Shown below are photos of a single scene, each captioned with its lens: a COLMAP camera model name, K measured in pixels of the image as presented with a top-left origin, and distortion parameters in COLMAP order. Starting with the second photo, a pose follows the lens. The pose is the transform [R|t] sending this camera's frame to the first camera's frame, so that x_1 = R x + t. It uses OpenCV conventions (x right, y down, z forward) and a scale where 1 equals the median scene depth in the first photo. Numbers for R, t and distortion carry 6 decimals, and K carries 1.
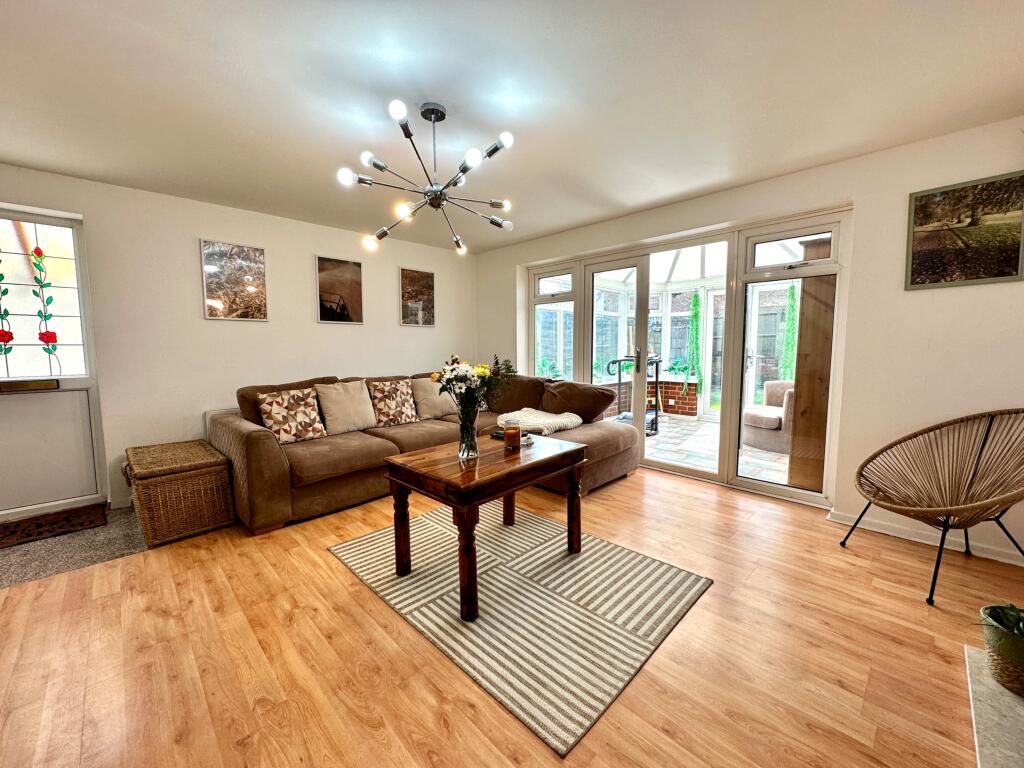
lens RADIAL K [[409.7, 0, 513.9], [0, 409.7, 379.9], [0, 0, 1]] dist [0.000100, 0.000158]
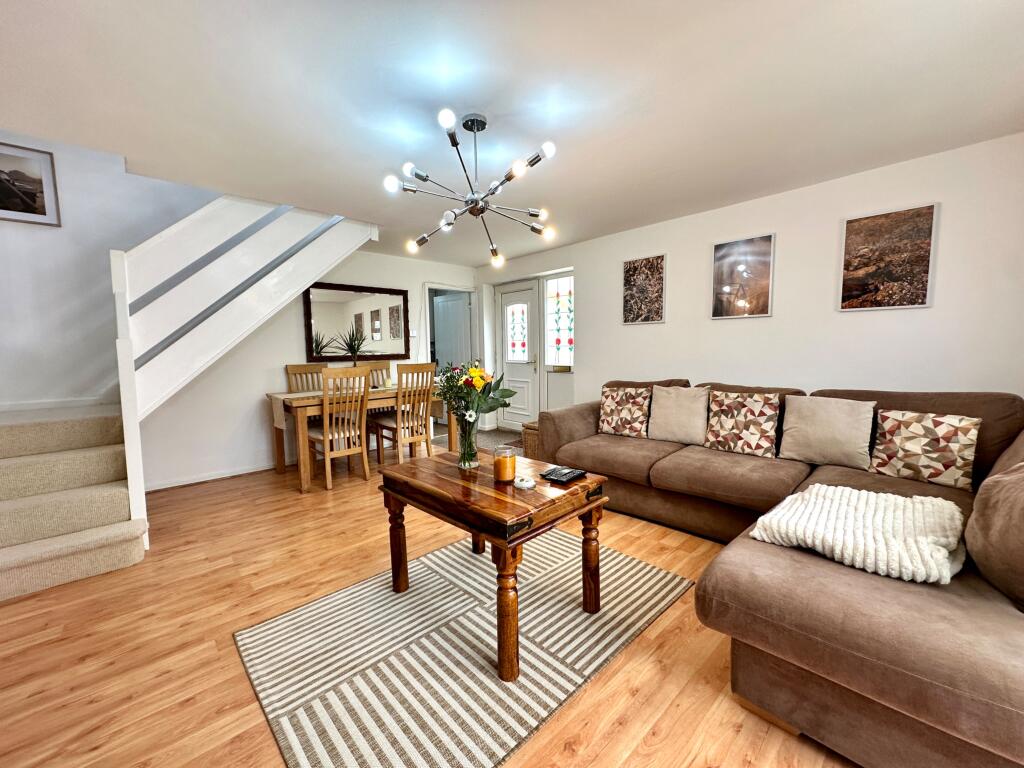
lens RADIAL K [[409.7, 0, 510.8], [0, 409.7, 379.9], [0, 0, 1]] dist [0.000100, 0.000158]
pose [[-0.029281, 0.084893, -0.995960, 0.556570], [-0.066284, 0.994029, 0.086677, -0.070837], [0.997371, 0.068554, -0.023479, 0.738049]]
